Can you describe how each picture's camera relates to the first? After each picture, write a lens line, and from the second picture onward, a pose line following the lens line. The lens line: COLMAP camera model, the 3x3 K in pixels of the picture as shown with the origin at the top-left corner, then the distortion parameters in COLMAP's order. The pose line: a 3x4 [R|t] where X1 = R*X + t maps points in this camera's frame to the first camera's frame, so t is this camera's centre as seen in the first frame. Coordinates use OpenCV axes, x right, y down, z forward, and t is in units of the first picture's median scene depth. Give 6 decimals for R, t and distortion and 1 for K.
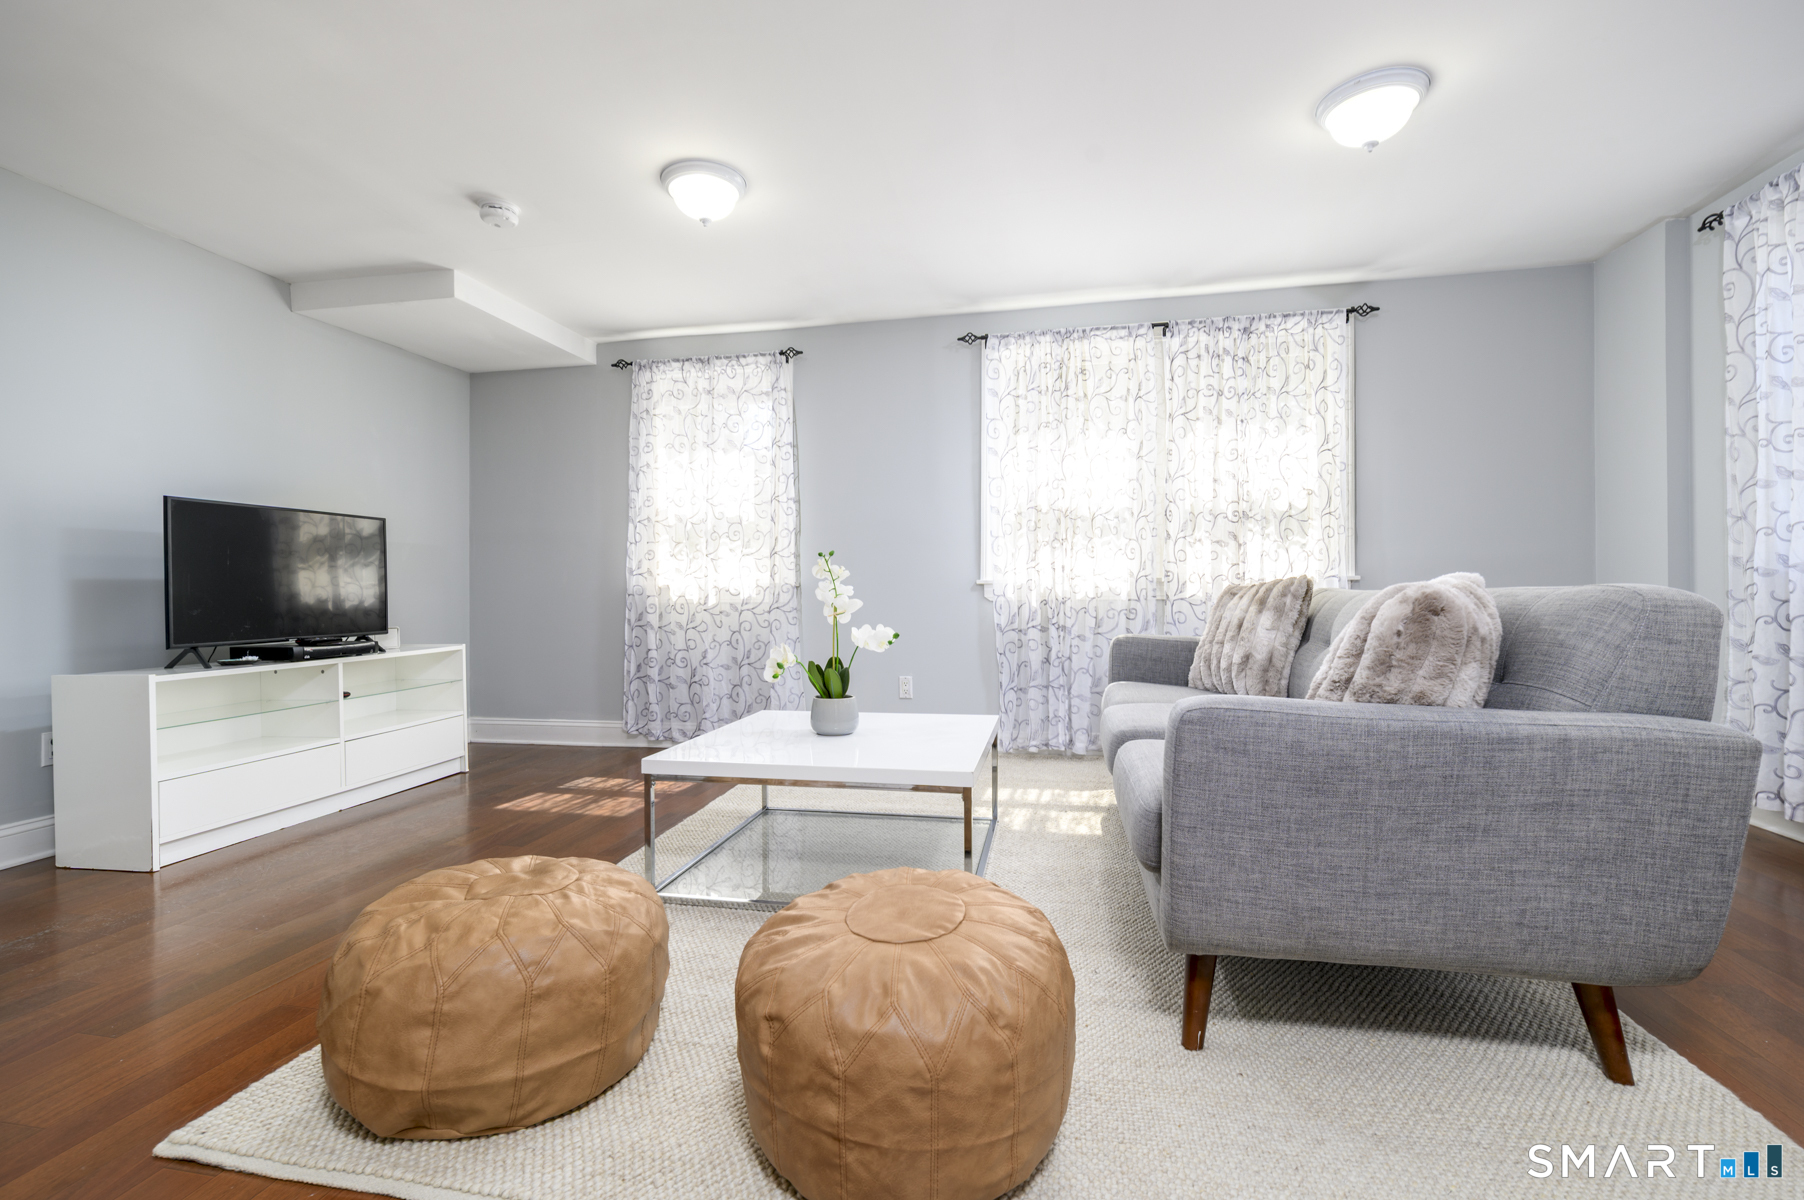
lens RADIAL K [[785.6, 0, 896.8], [0, 785.6, 593.0], [0, 0, 1]] dist [0.000955, -0.000325]
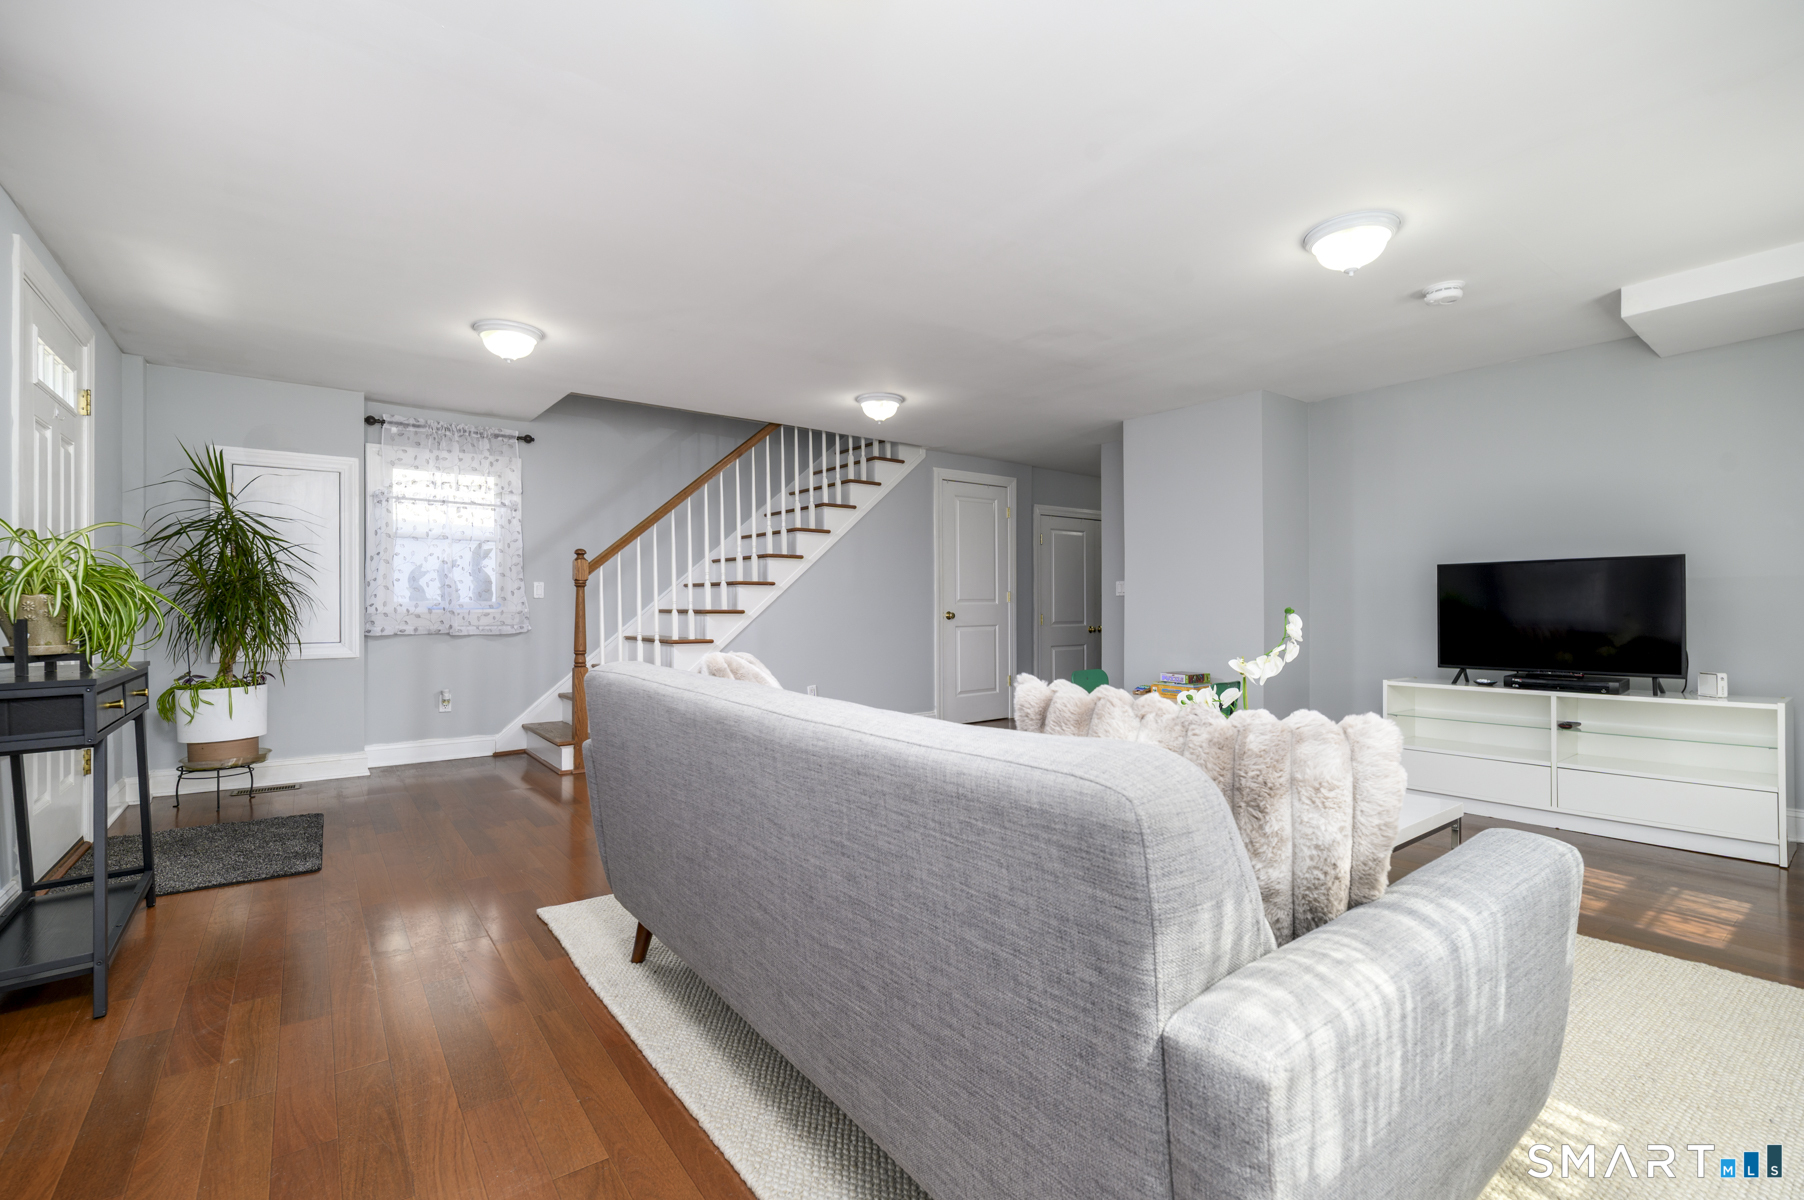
lens RADIAL K [[785.6, 0, 896.8], [0, 785.6, 593.0], [0, 0, 1]] dist [0.000955, -0.000325]
pose [[-0.665100, -0.003479, -0.746746, 0.621816], [0.008274, 0.999893, -0.012028, -0.043226], [0.746708, -0.014178, -0.665001, 0.902609]]
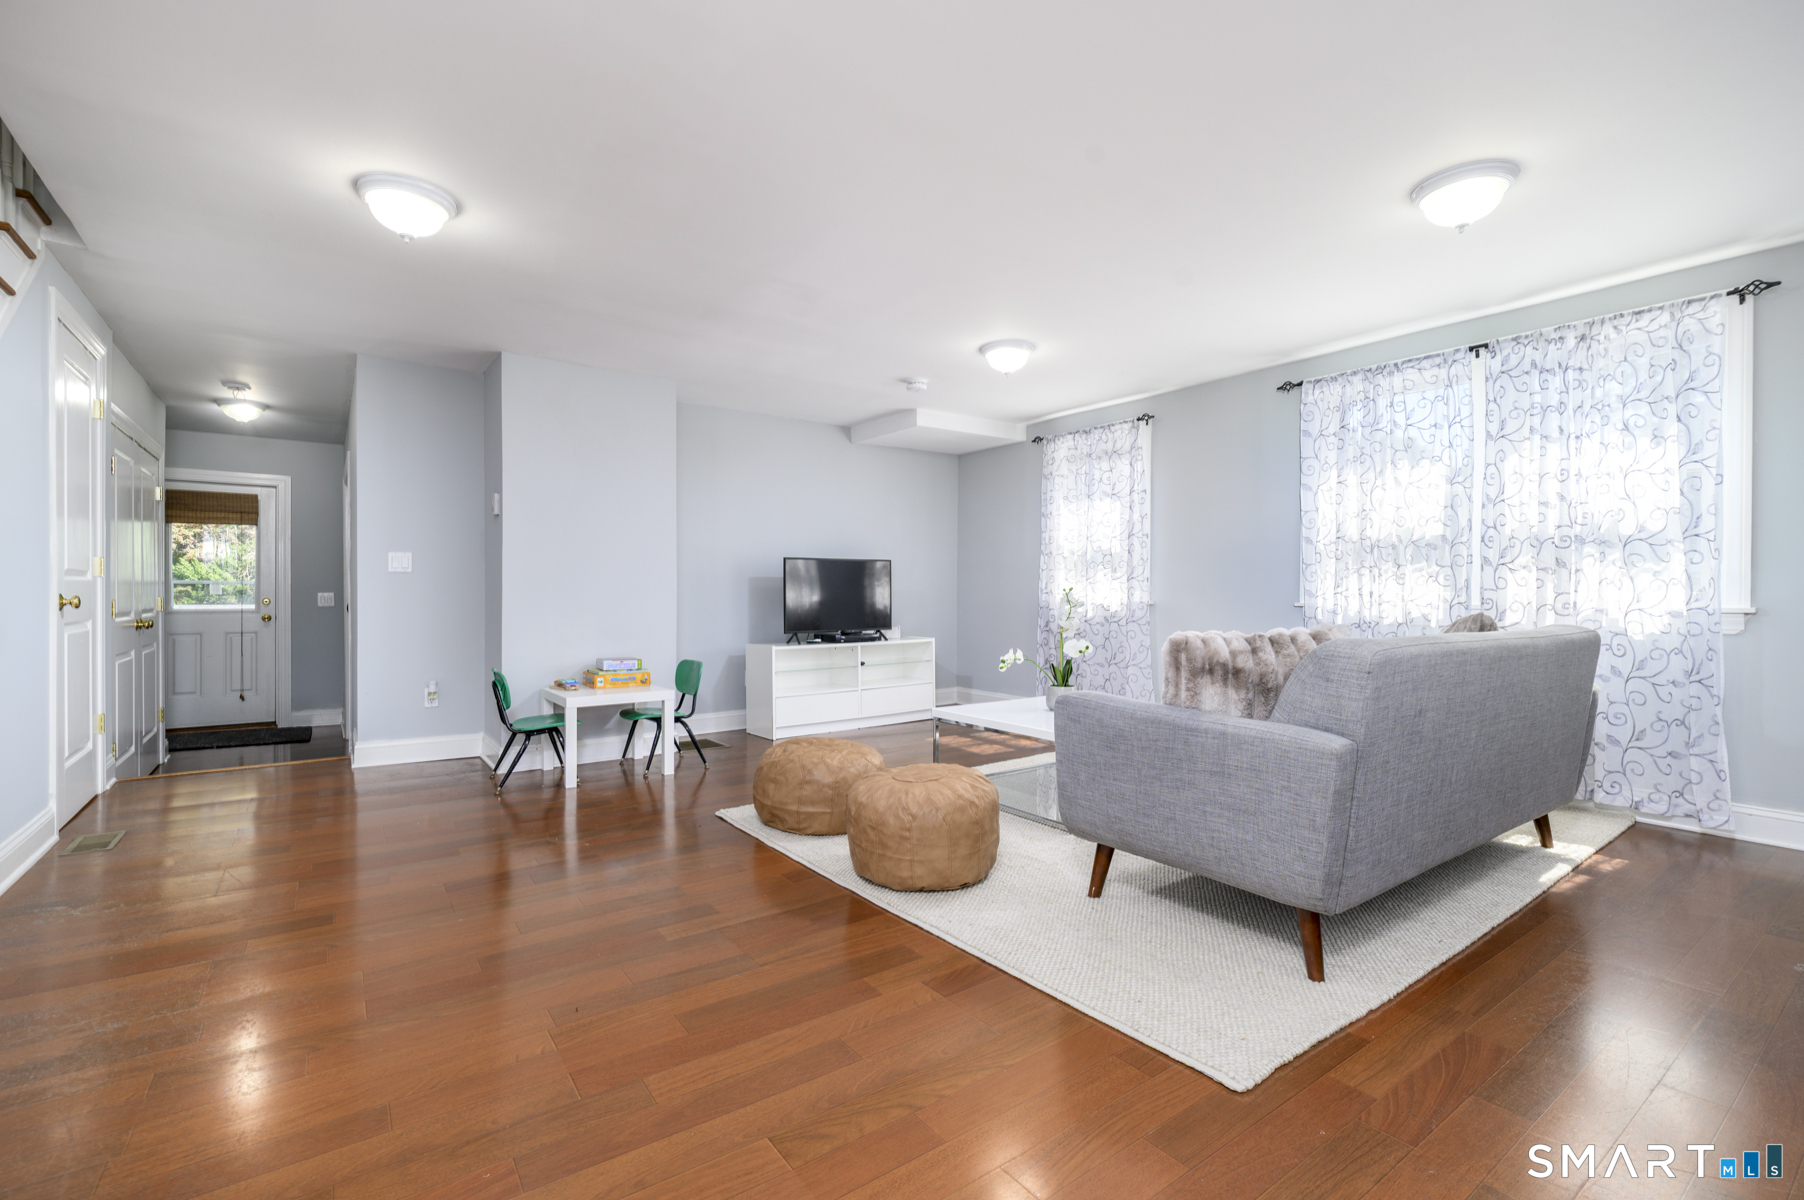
lens RADIAL K [[785.6, 0, 896.8], [0, 785.6, 593.0], [0, 0, 1]] dist [0.000955, -0.000325]
pose [[0.737270, 0.011097, -0.675507, 0.482744], [-0.009459, 0.999937, 0.006103, -0.035383], [0.675532, 0.001891, 0.737328, -0.217529]]
